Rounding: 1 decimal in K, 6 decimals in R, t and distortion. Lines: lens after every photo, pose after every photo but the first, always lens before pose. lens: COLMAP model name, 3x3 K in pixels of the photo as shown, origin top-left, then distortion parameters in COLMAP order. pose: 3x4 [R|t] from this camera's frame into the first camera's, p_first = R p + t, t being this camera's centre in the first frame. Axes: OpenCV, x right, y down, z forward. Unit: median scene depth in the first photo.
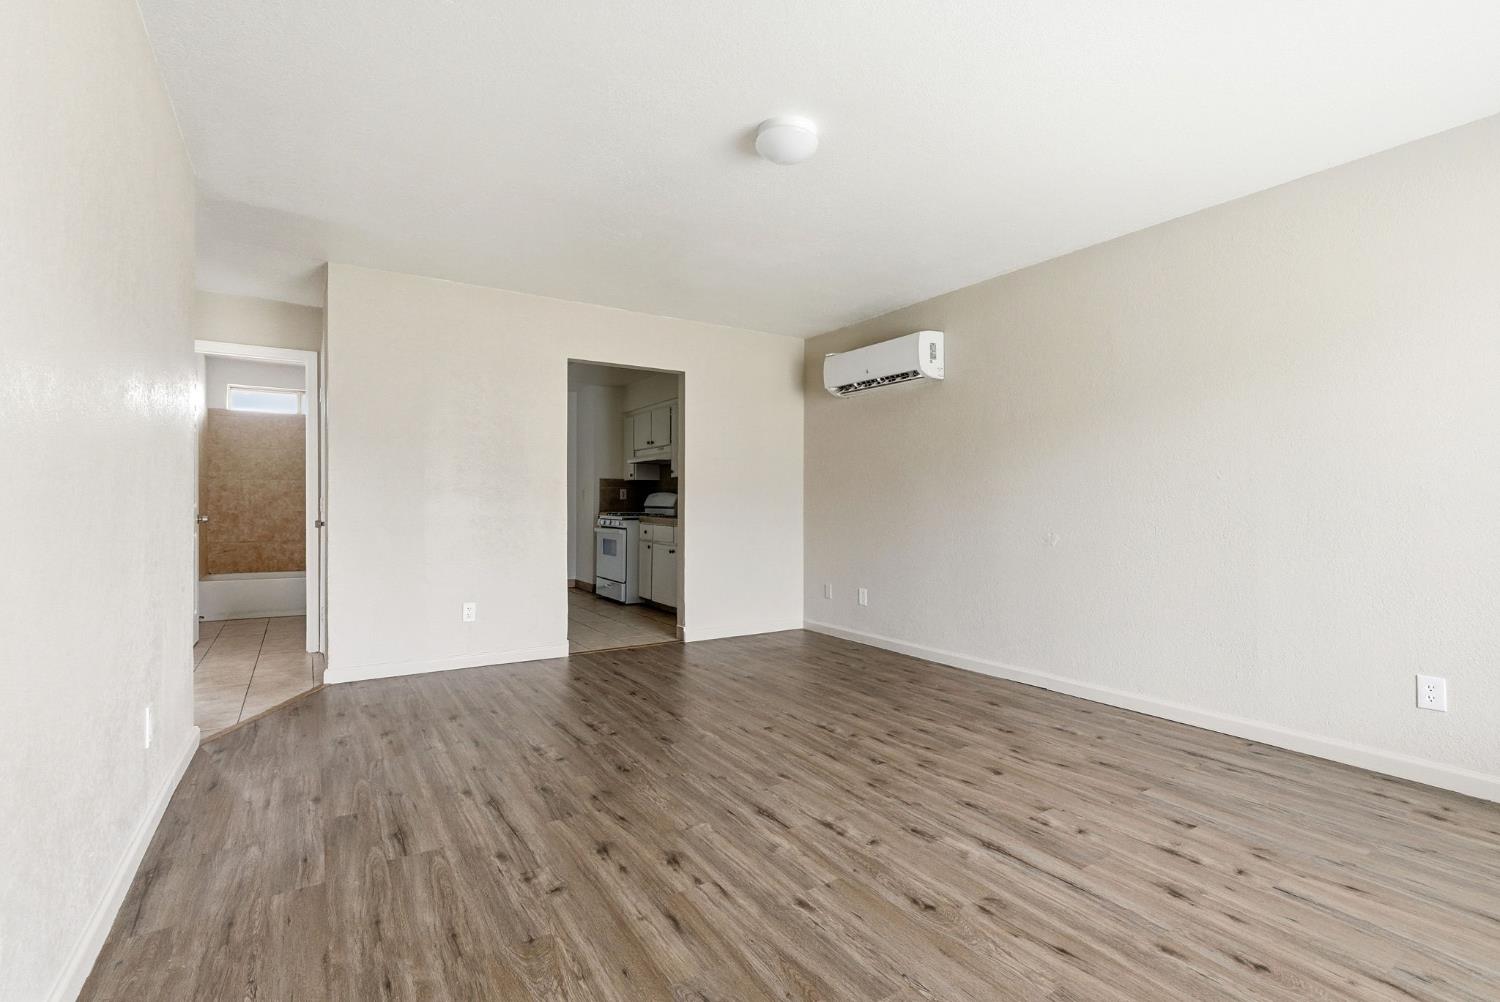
lens RADIAL K [[691.4, 0, 753.0], [0, 691.4, 499.9], [0, 0, 1]] dist [-0.002173, 0.000801]
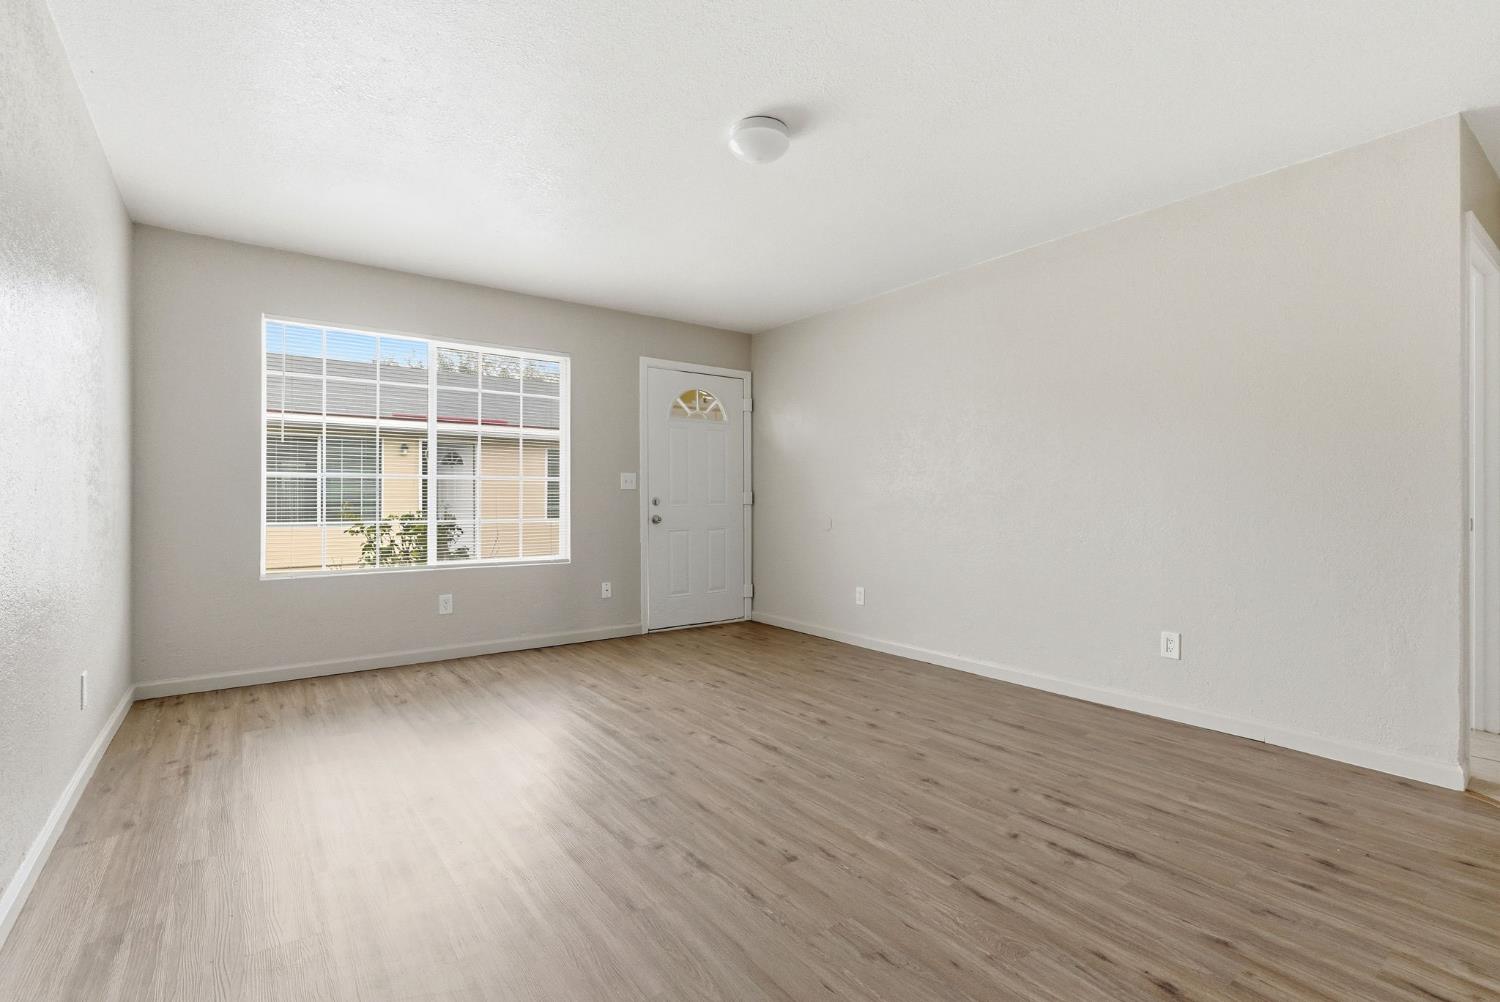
lens RADIAL K [[685.4, 0, 751.5], [0, 685.4, 496.8], [0, 0, 1]] dist [-0.005717, 0.001054]
pose [[-0.997501, -0.006919, -0.070316, 0.114944], [-0.006198, 0.999926, -0.010468, 0.015023], [0.070383, -0.010006, -0.997470, 1.809979]]
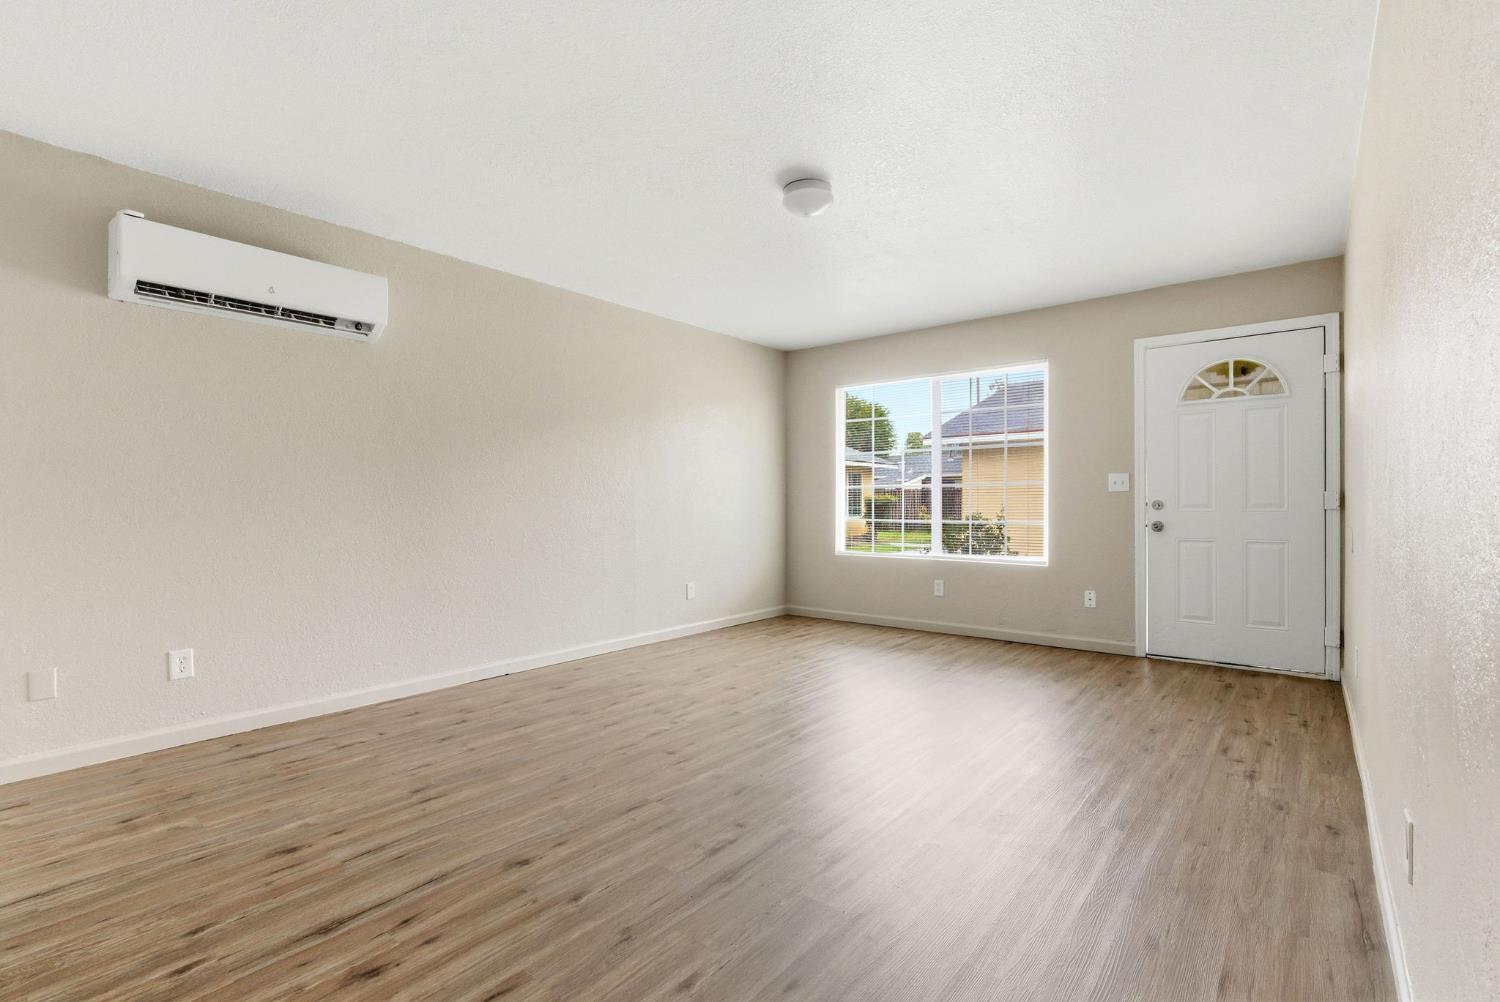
lens RADIAL K [[691.4, 0, 753.0], [0, 691.4, 499.9], [0, 0, 1]] dist [-0.002173, 0.000801]
pose [[-0.309737, -0.000389, 0.950822, -0.964857], [-0.004813, 0.999988, -0.001159, 0.004698], [-0.950810, -0.004936, -0.309735, 1.321477]]
